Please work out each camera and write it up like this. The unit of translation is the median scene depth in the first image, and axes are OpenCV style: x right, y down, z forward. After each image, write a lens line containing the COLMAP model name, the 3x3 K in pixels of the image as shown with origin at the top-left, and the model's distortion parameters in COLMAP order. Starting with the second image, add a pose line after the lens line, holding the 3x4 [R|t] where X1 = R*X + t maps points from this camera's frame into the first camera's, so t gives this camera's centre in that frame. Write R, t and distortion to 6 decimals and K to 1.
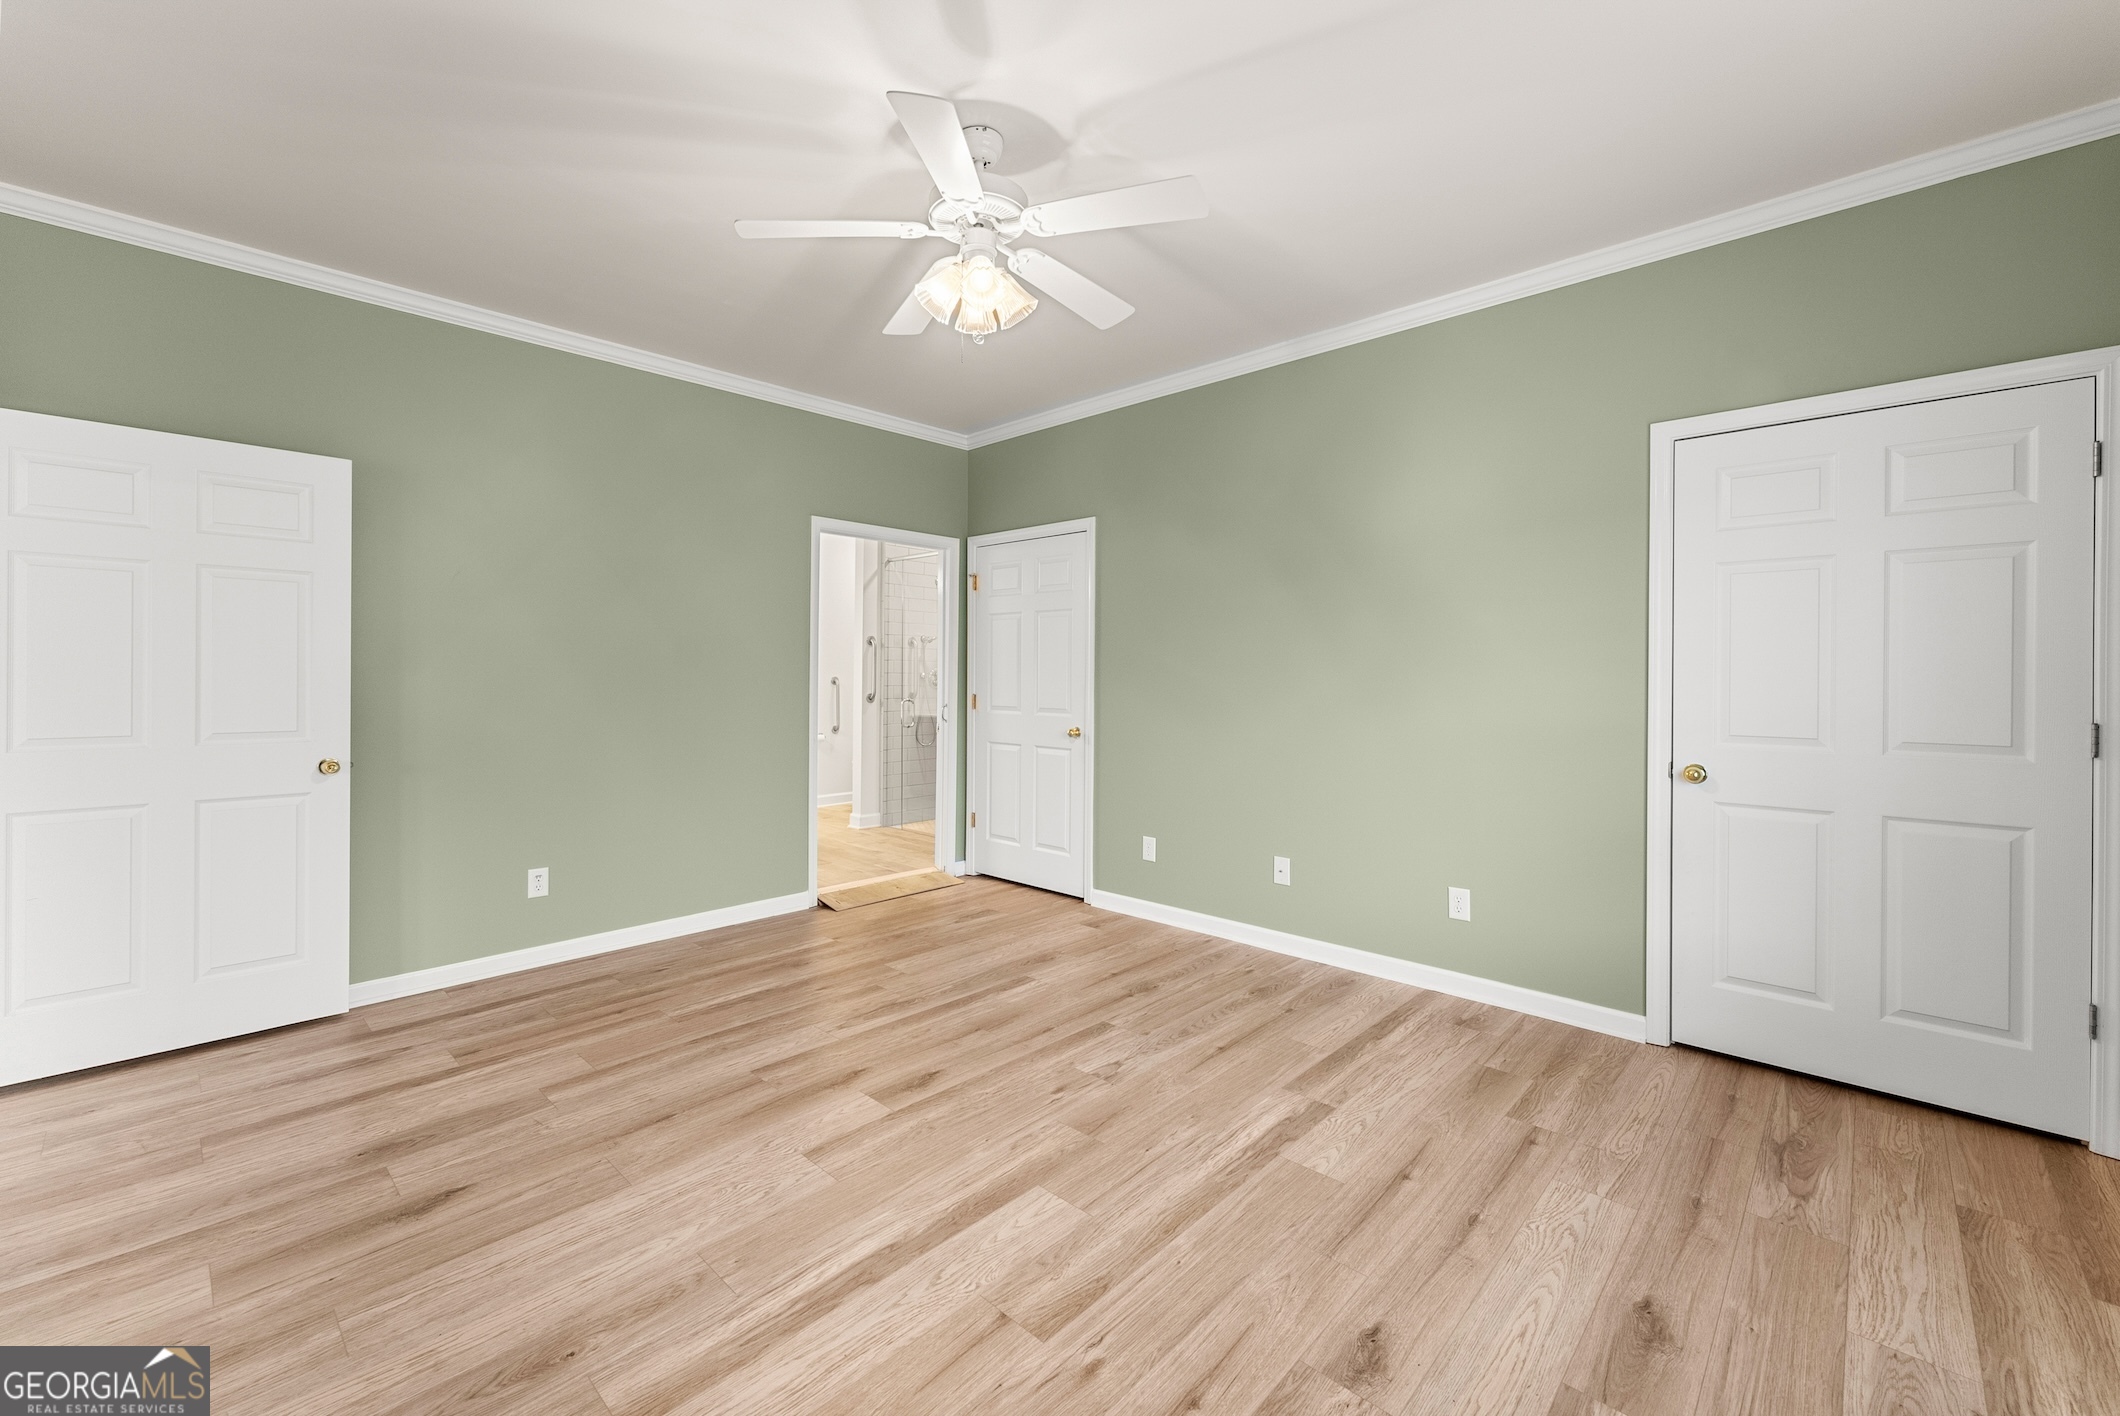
lens RADIAL K [[861.6, 0, 1046.9], [0, 861.6, 679.8], [0, 0, 1]] dist [0.001265, -0.000001]
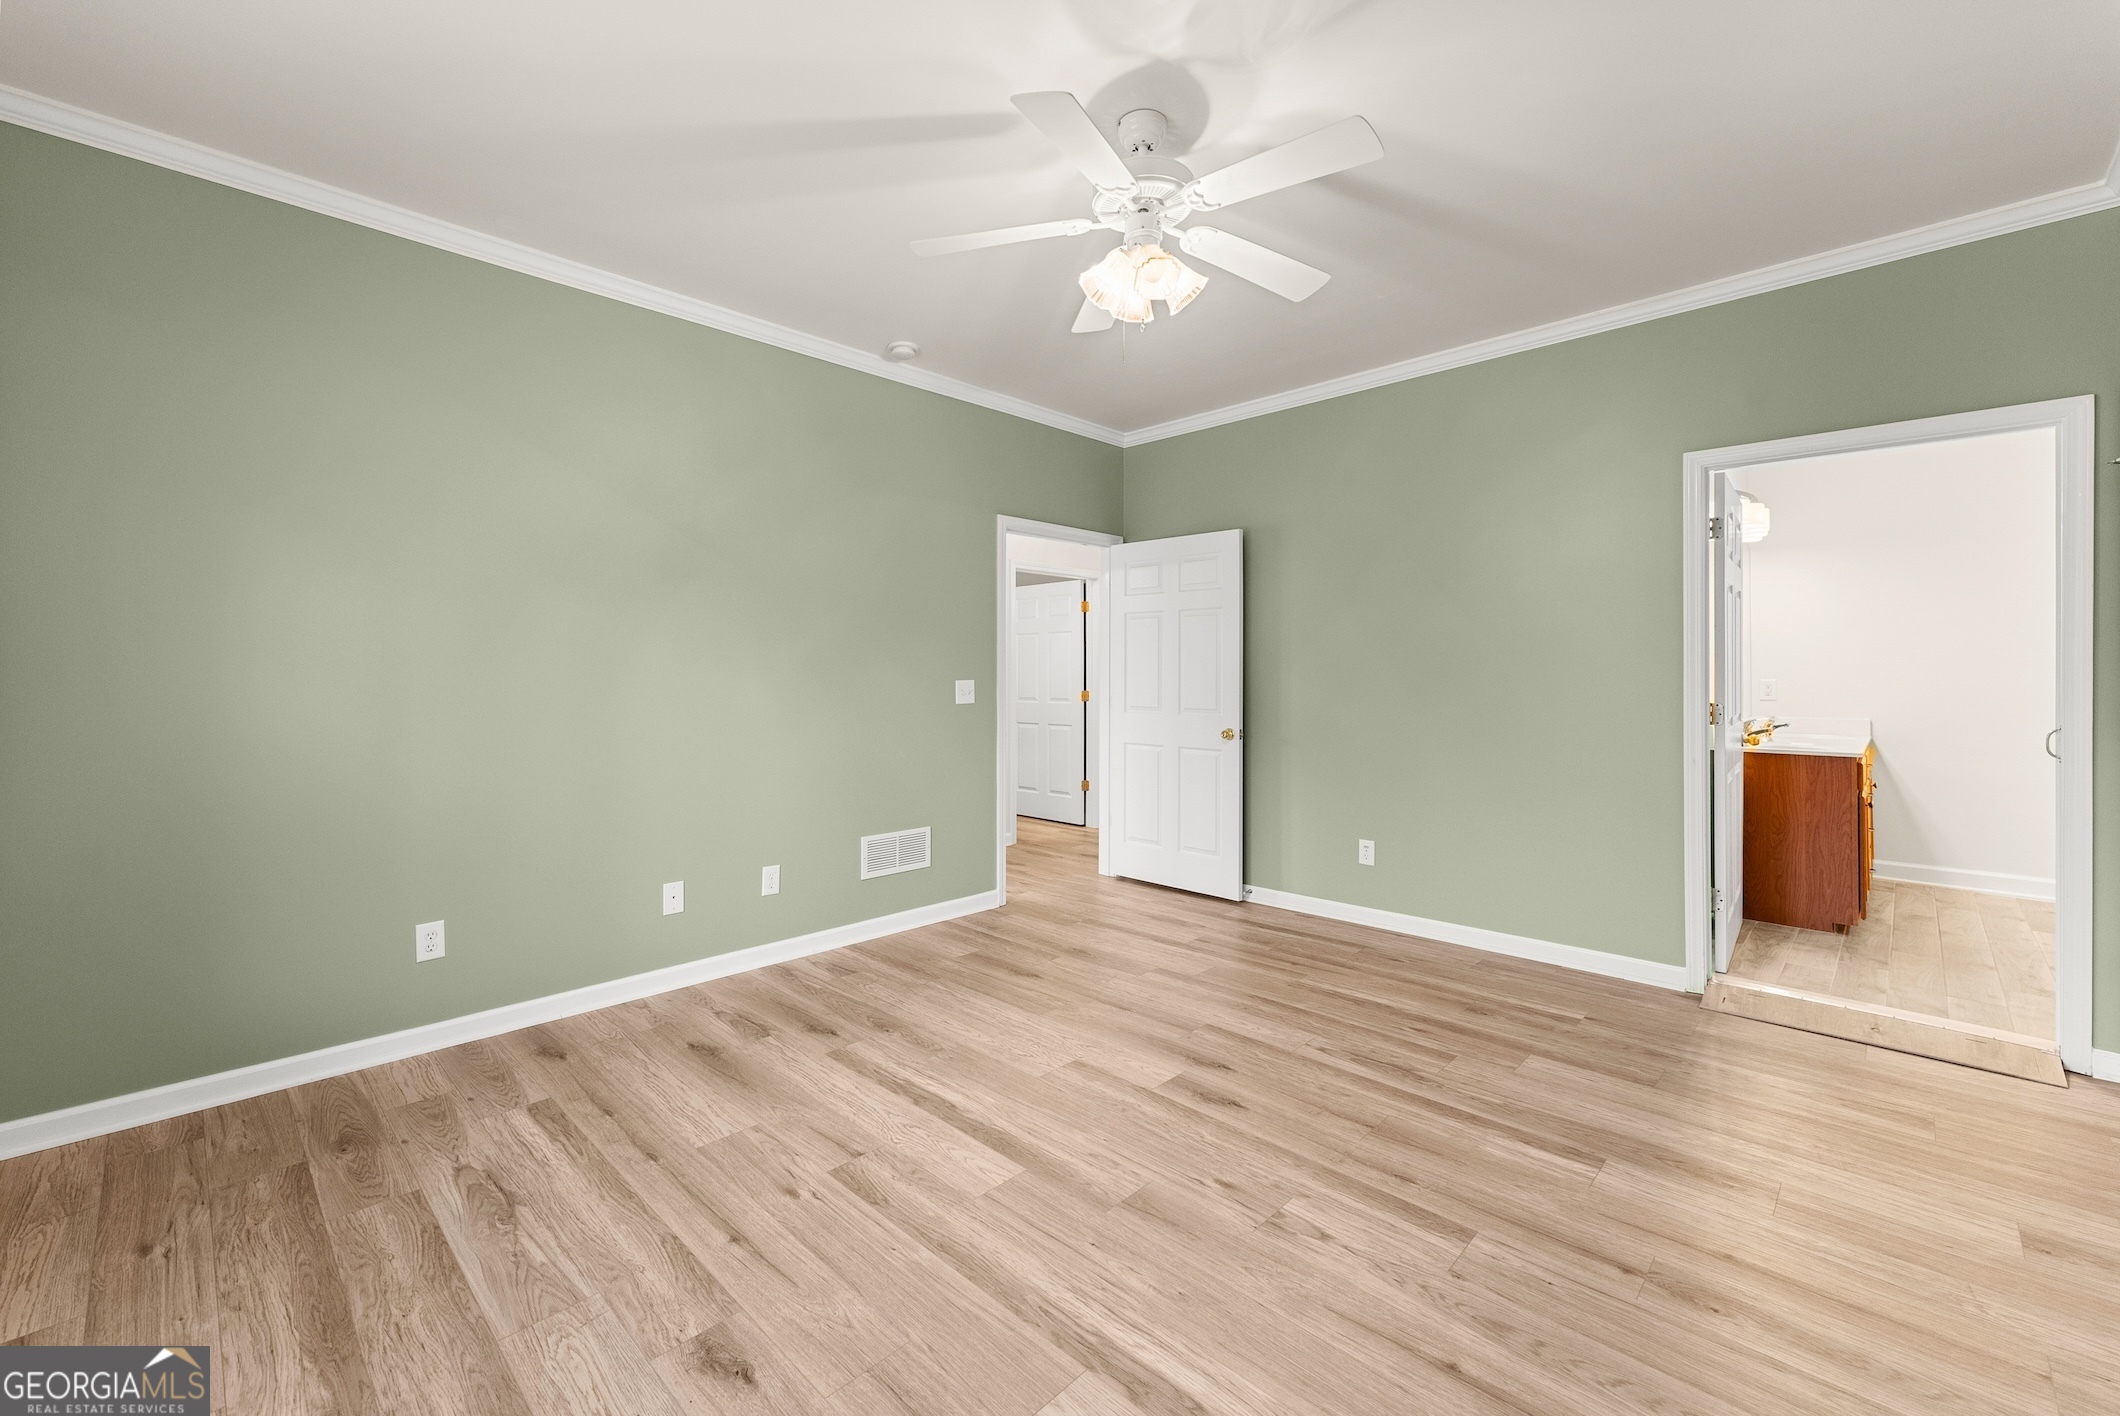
lens RADIAL K [[861.6, 0, 1046.9], [0, 861.6, 679.8], [0, 0, 1]] dist [0.001265, -0.000001]
pose [[-0.011259, 0.003464, -0.999931, 0.736395], [-0.003365, 0.999988, 0.003502, 0.001052], [0.999931, 0.003404, -0.011247, 0.753039]]
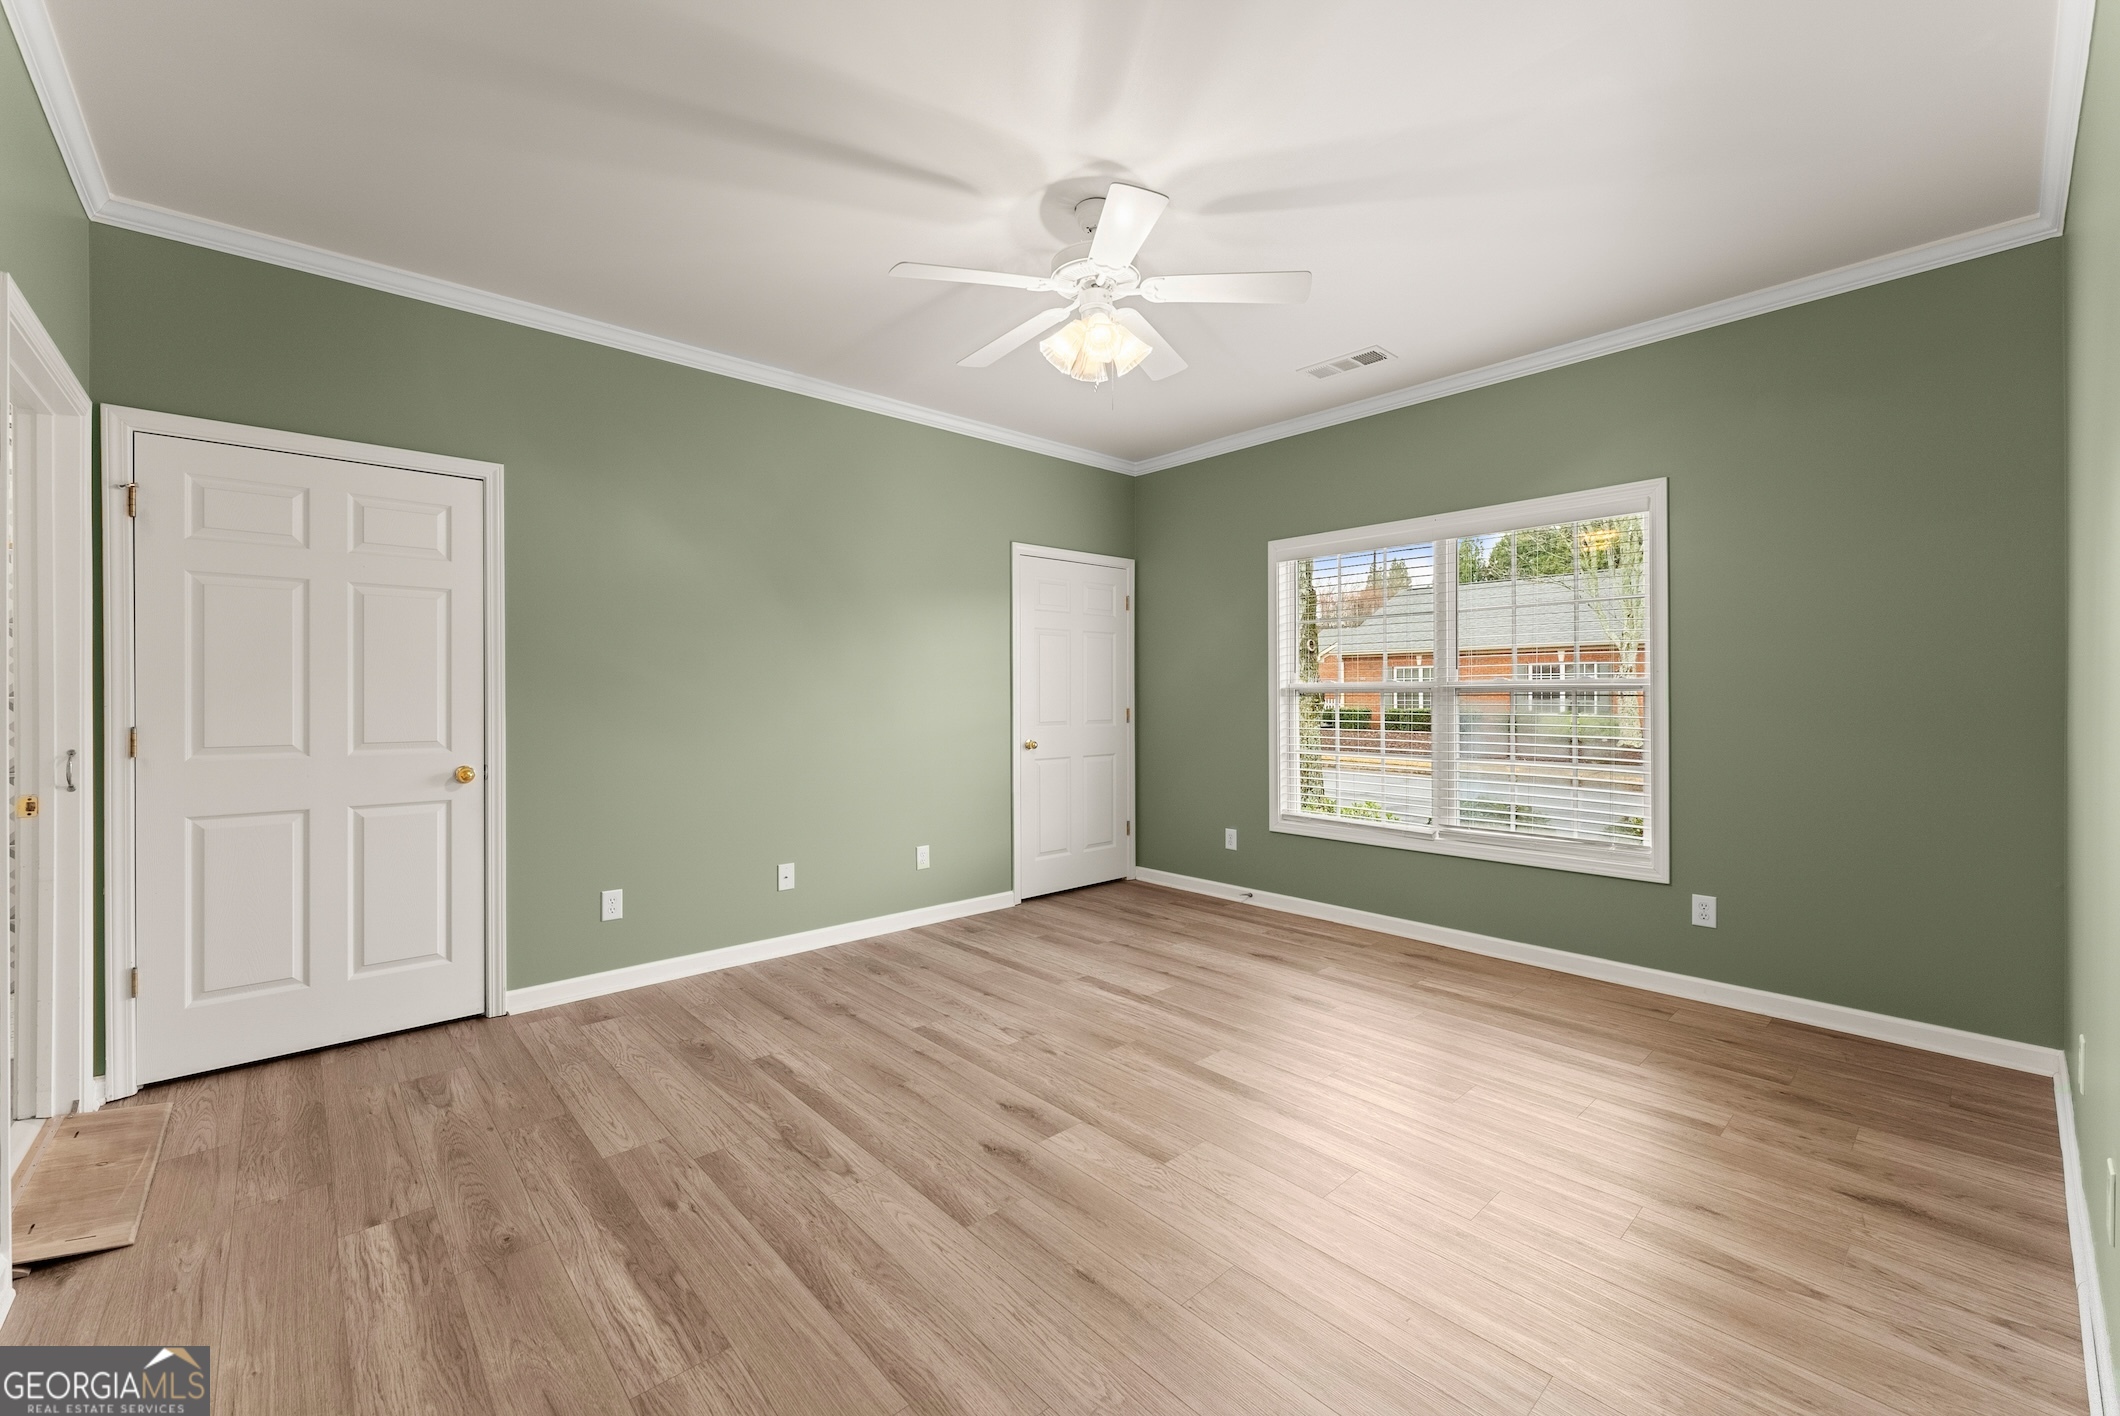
lens RADIAL K [[861.6, 0, 1046.9], [0, 861.6, 679.8], [0, 0, 1]] dist [0.001265, -0.000001]
pose [[0.073368, 0.010877, 0.997246, -1.012306], [0.006416, 0.999915, -0.011378, -0.003327], [-0.997284, 0.007233, 0.073292, 0.821204]]
